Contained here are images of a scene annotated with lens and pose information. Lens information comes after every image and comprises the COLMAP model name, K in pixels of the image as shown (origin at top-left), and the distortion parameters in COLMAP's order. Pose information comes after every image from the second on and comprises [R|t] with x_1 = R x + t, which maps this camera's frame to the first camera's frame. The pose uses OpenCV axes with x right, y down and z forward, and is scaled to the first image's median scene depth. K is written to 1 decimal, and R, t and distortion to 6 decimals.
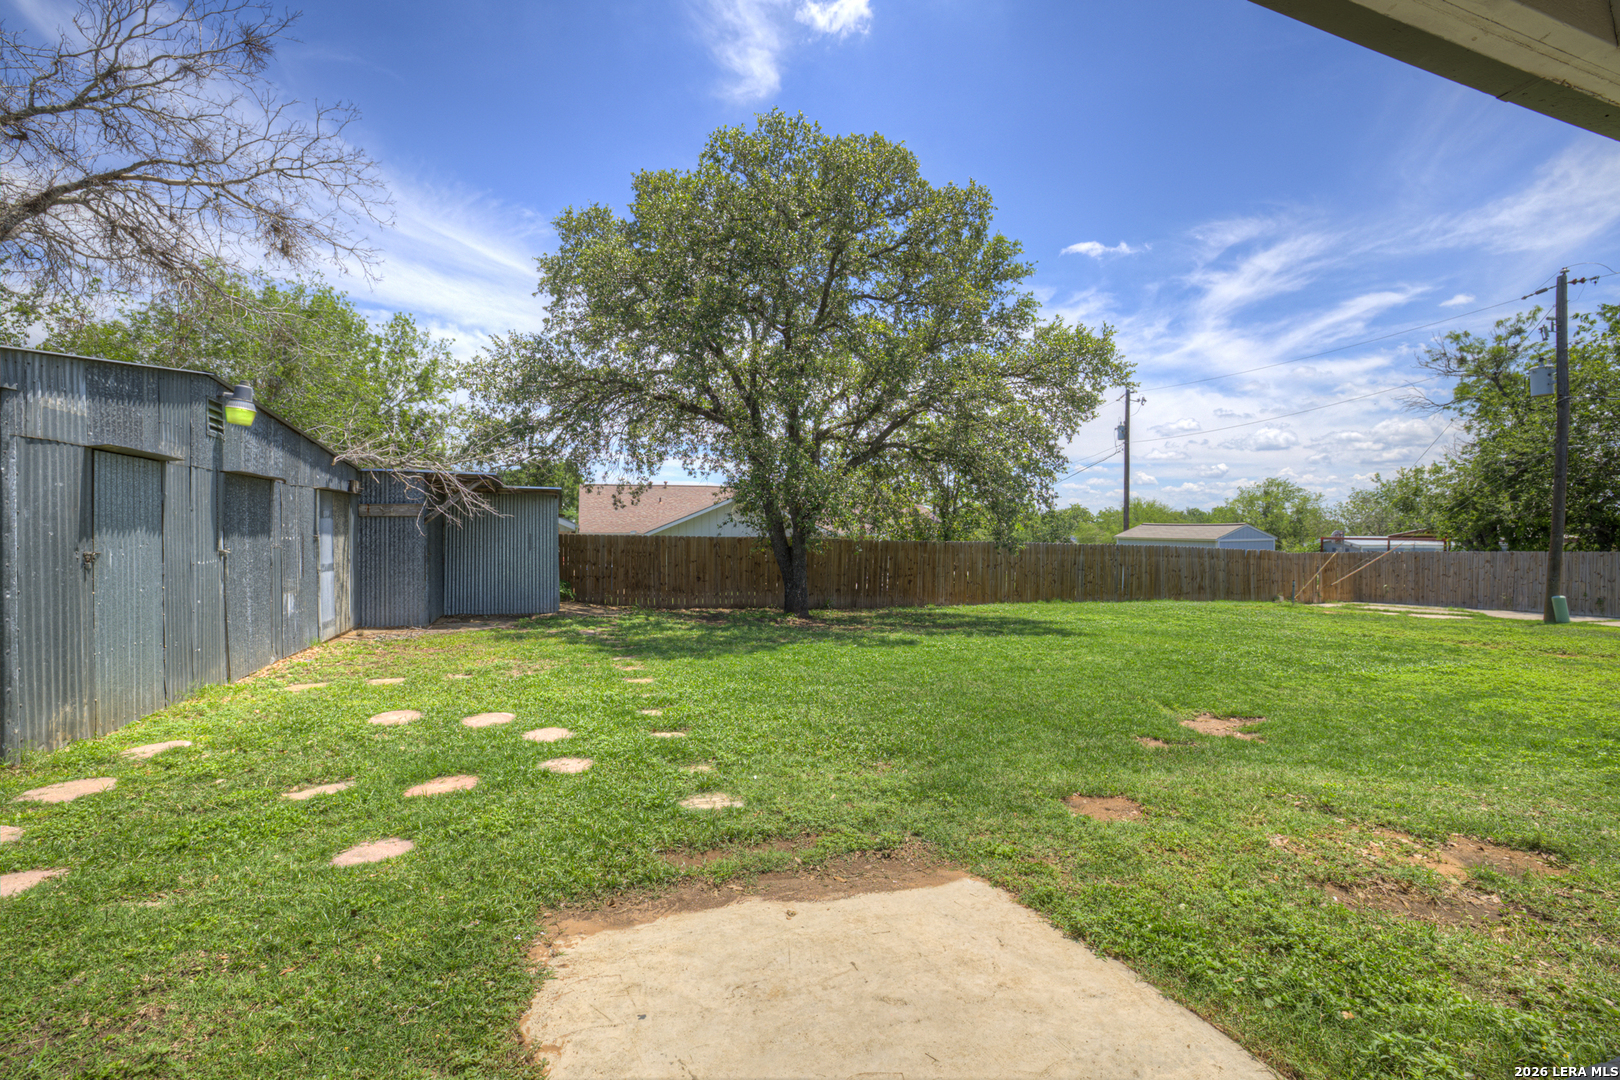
lens RADIAL K [[695.3, 0, 804.3], [0, 695.3, 538.1], [0, 0, 1]] dist [-0.043900, 0.016966]
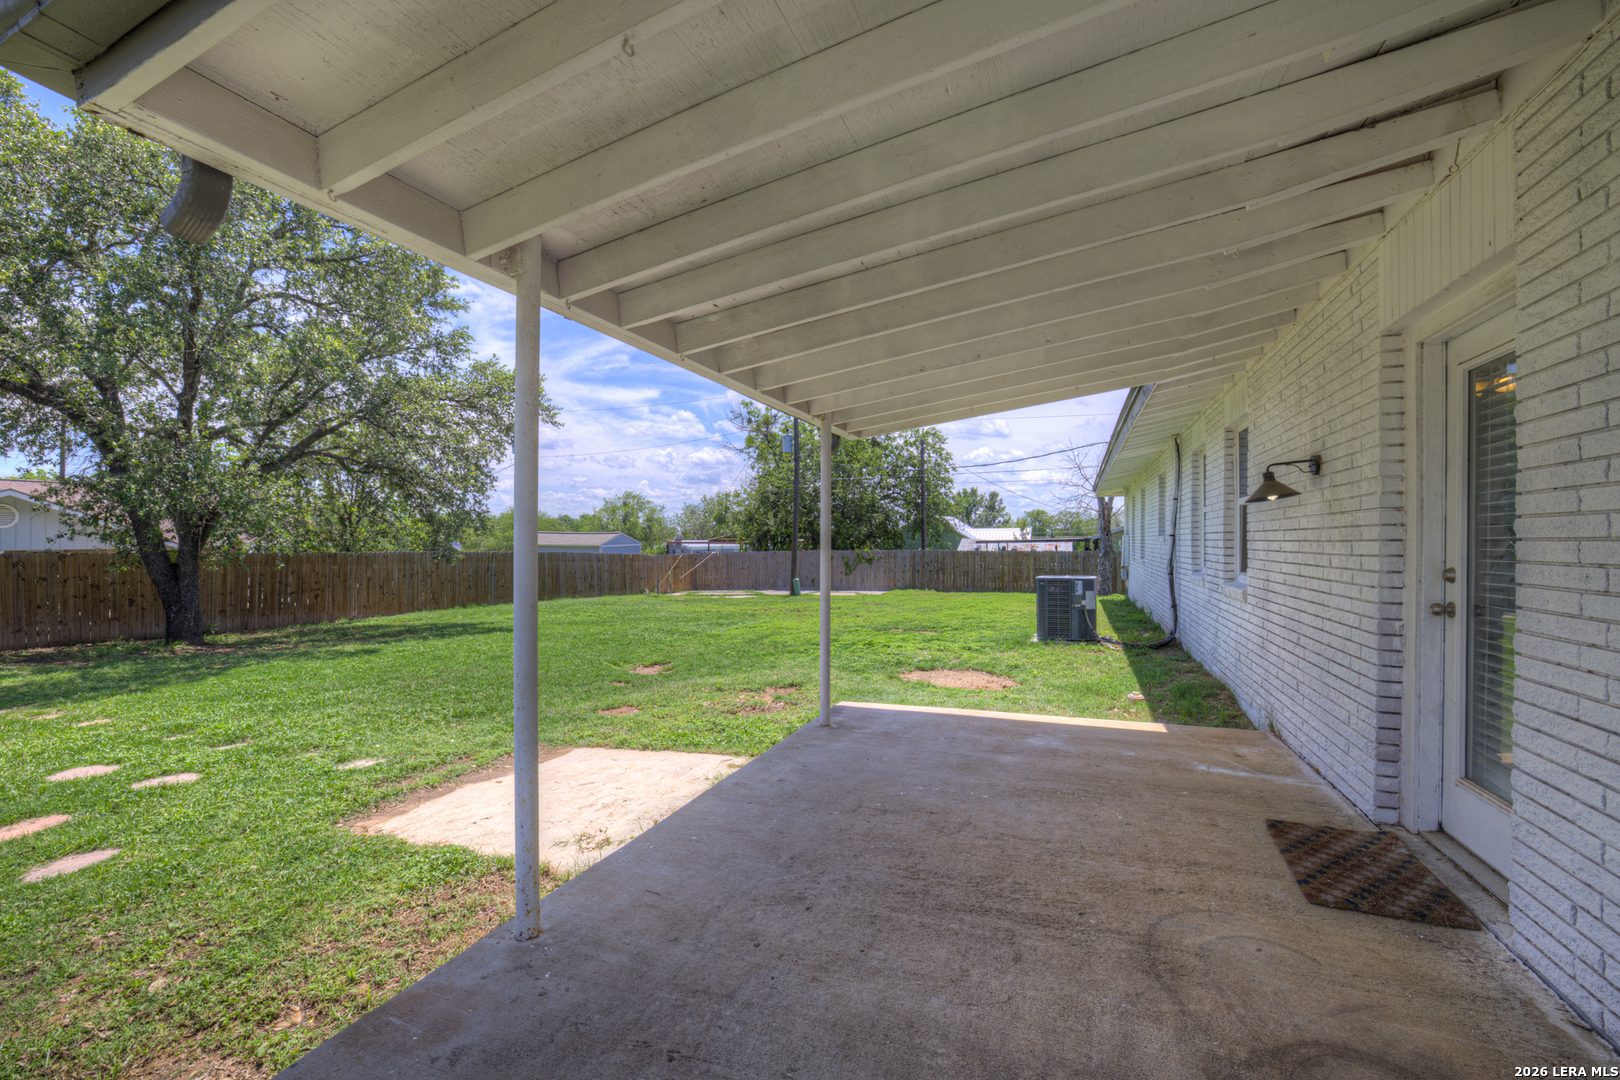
lens RADIAL K [[695.3, 0, 804.3], [0, 695.3, 538.1], [0, 0, 1]] dist [-0.043900, 0.016966]
pose [[0.656766, -0.004916, 0.754079, -0.104671], [0.009529, 0.999953, -0.001780, -0.006914], [-0.754035, 0.008354, 0.656782, -0.091904]]
